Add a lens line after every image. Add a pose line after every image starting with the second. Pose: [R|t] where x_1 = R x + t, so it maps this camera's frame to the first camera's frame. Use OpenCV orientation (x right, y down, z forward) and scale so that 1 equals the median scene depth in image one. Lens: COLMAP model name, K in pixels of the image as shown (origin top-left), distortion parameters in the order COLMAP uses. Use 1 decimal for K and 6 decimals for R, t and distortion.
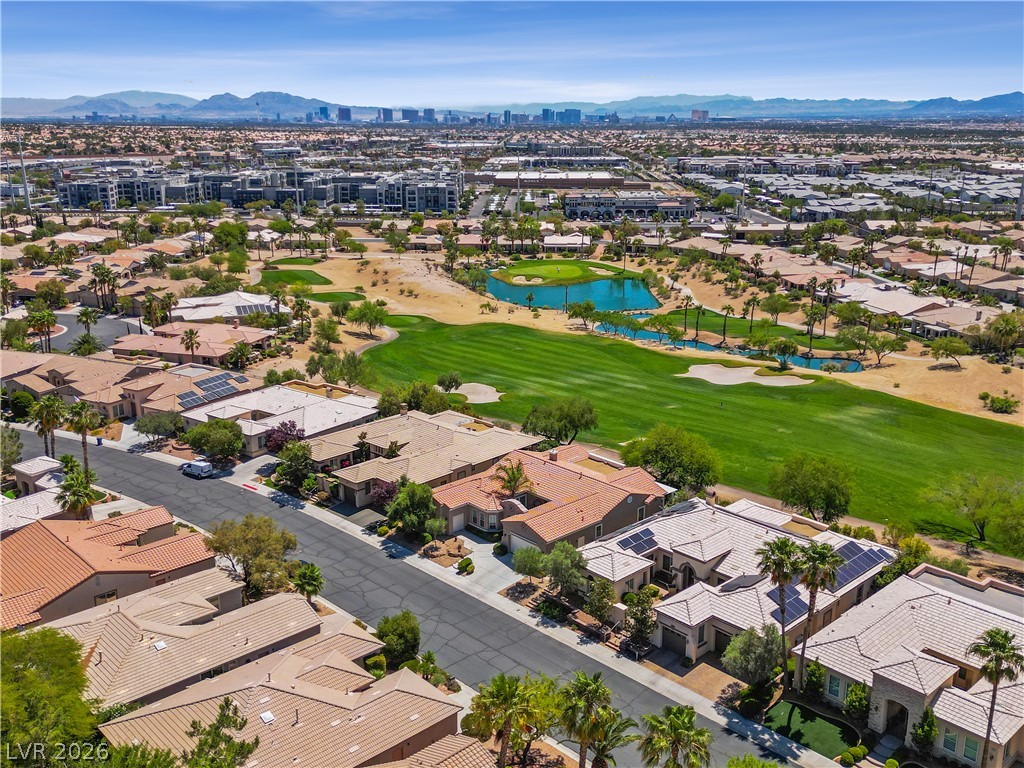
lens RADIAL K [[971.2, 0, 516.8], [0, 971.2, 385.7], [0, 0, 1]] dist [0.163279, -0.301842]
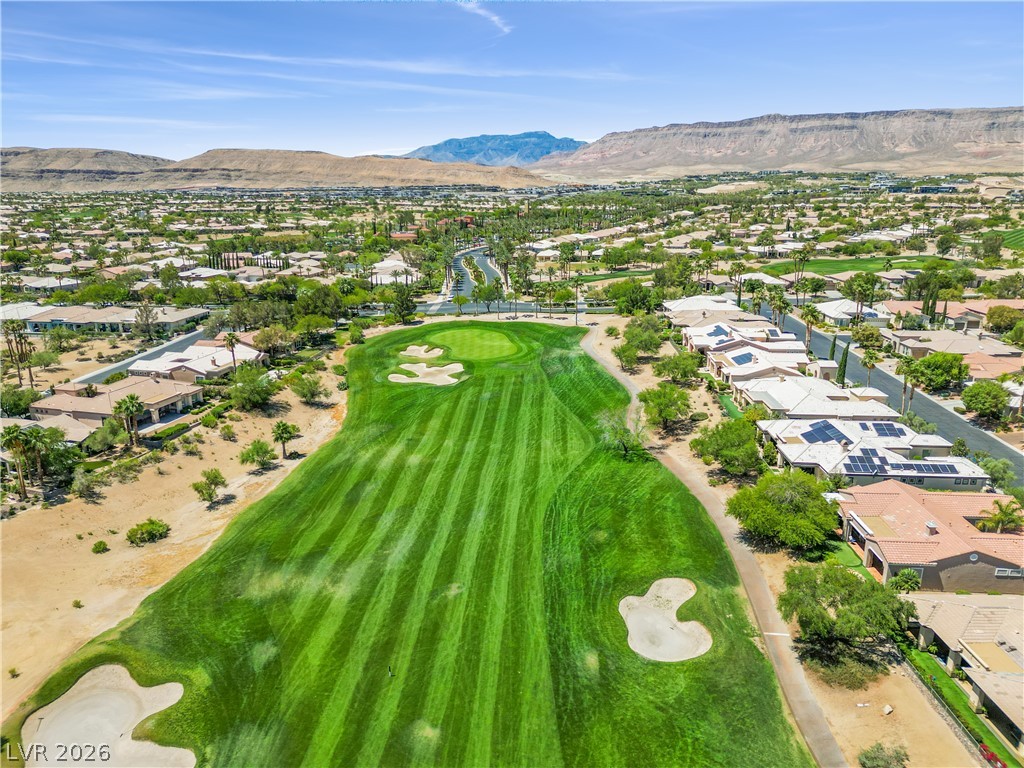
lens RADIAL K [[715.1, 0, 513.3], [0, 715.1, 383.1], [0, 0, 1]] dist [0.079651, -0.081423]
pose [[-0.699212, -0.191697, 0.688734, -0.092876], [0.190835, 0.878377, 0.438219, -0.296541], [-0.688974, 0.437842, -0.577589, 1.140865]]
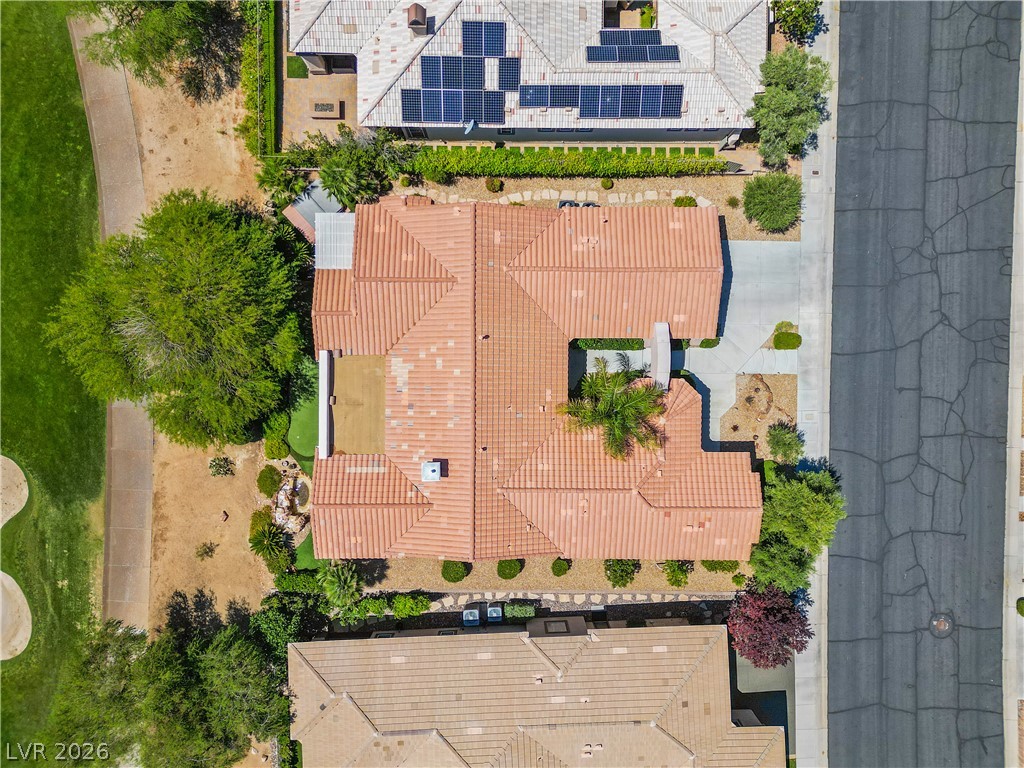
lens RADIAL K [[715.1, 0, 513.3], [0, 715.1, 383.1], [0, 0, 1]] dist [0.079651, -0.081423]
pose [[-0.724715, -0.688988, -0.009103, 0.029470], [0.184869, -0.207148, 0.960684, -0.153779], [-0.663785, 0.694539, 0.277496, 0.616130]]
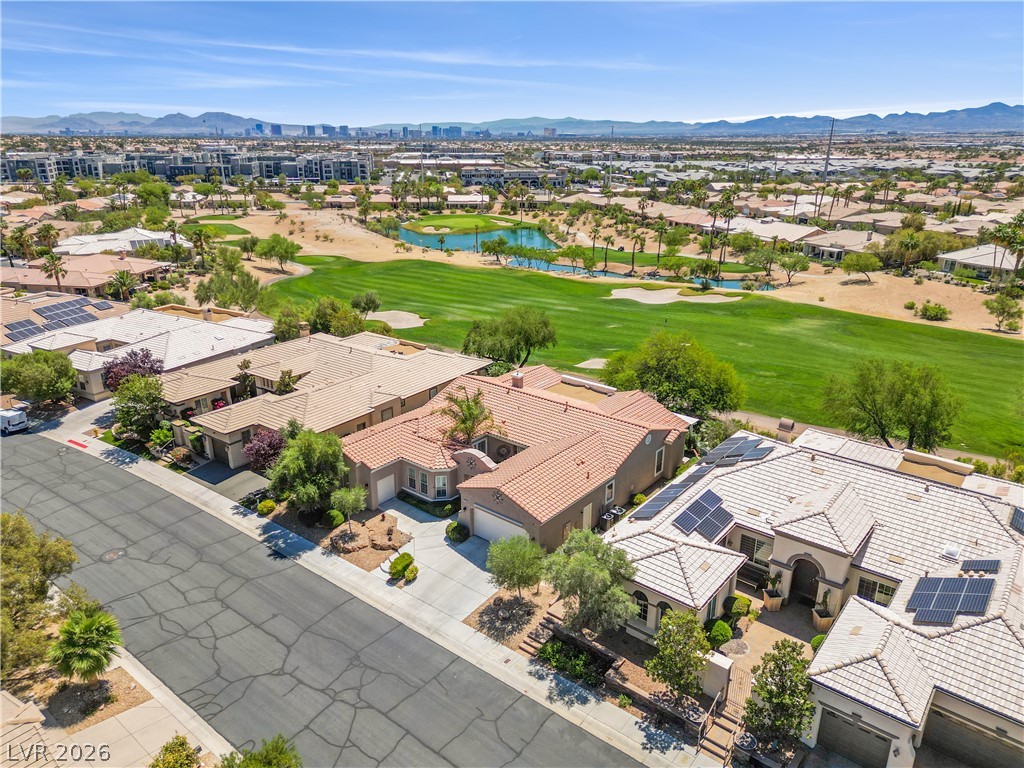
lens RADIAL K [[715.1, 0, 513.3], [0, 715.1, 383.1], [0, 0, 1]] dist [0.079651, -0.081423]
pose [[0.991367, -0.042901, 0.123896, -0.021454], [0.034947, 0.997229, 0.065679, 0.028413], [-0.126371, -0.060782, 0.990119, 0.347148]]
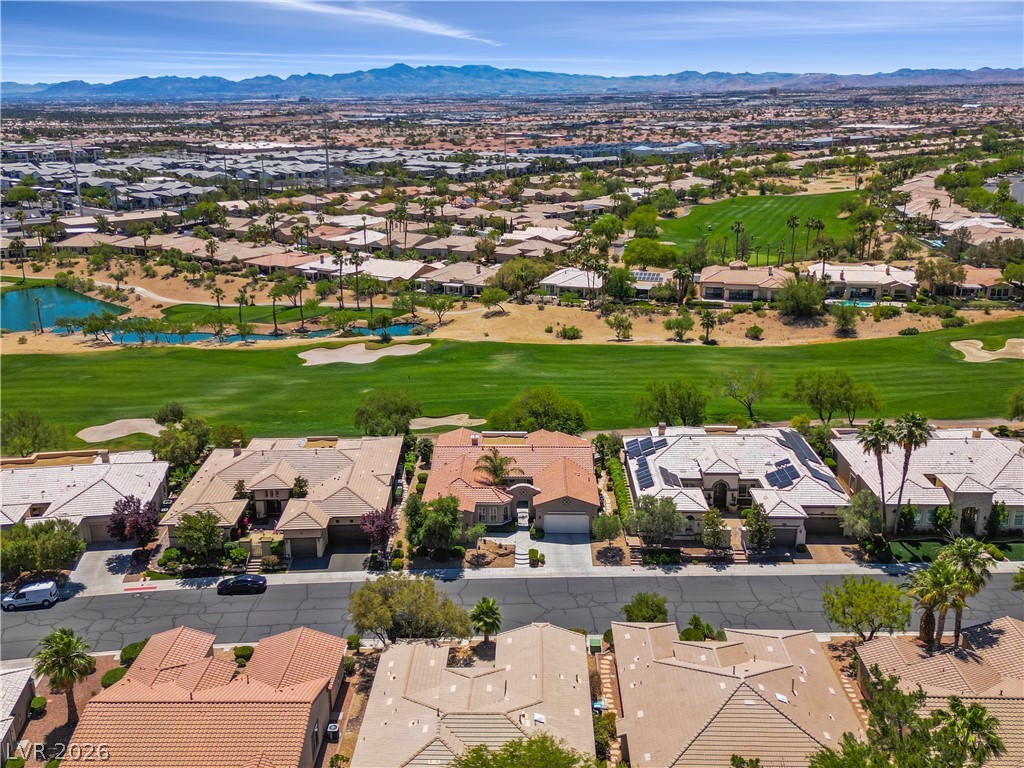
lens RADIAL K [[971.2, 0, 516.8], [0, 971.2, 385.7], [0, 0, 1]] dist [0.163279, -0.301842]
pose [[0.697576, -0.212217, 0.684362, -0.427298], [0.202224, 0.974614, 0.096093, -0.049422], [-0.687381, 0.071362, 0.722783, 0.179613]]
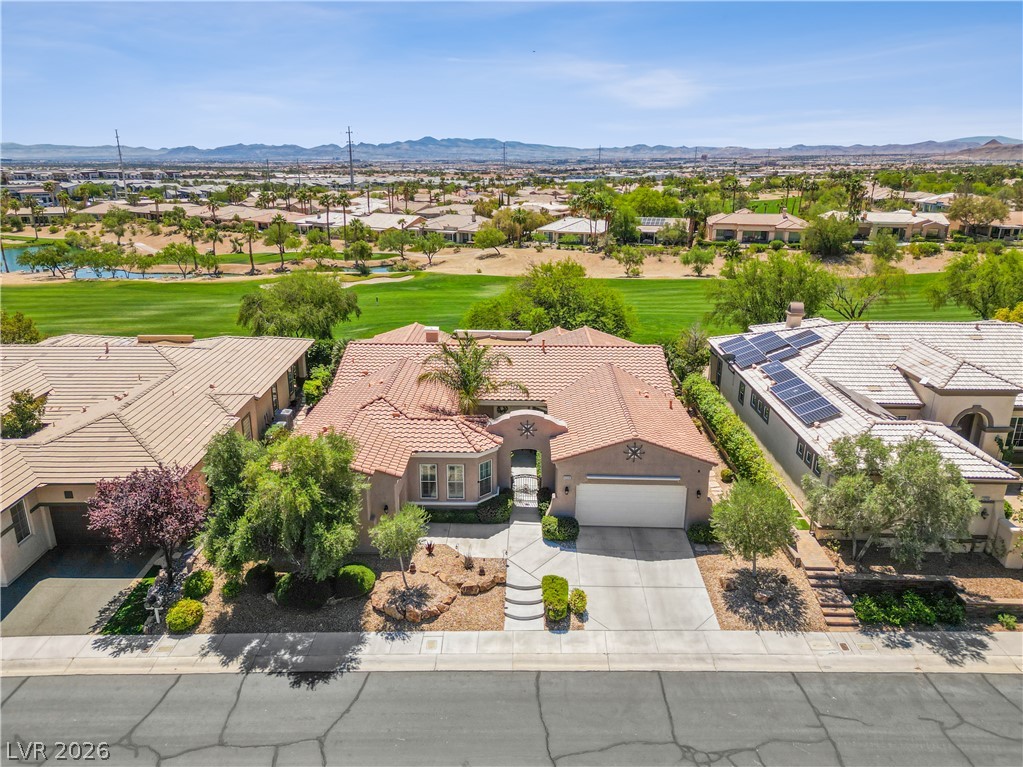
lens RADIAL K [[714.4, 0, 512.8], [0, 714.4, 382.6], [0, 0, 1]] dist [0.079651, -0.081423]
pose [[0.698769, -0.213164, 0.682849, -0.140293], [0.192973, 0.975352, 0.107002, 0.045400], [-0.688827, 0.057002, 0.722681, 0.498921]]
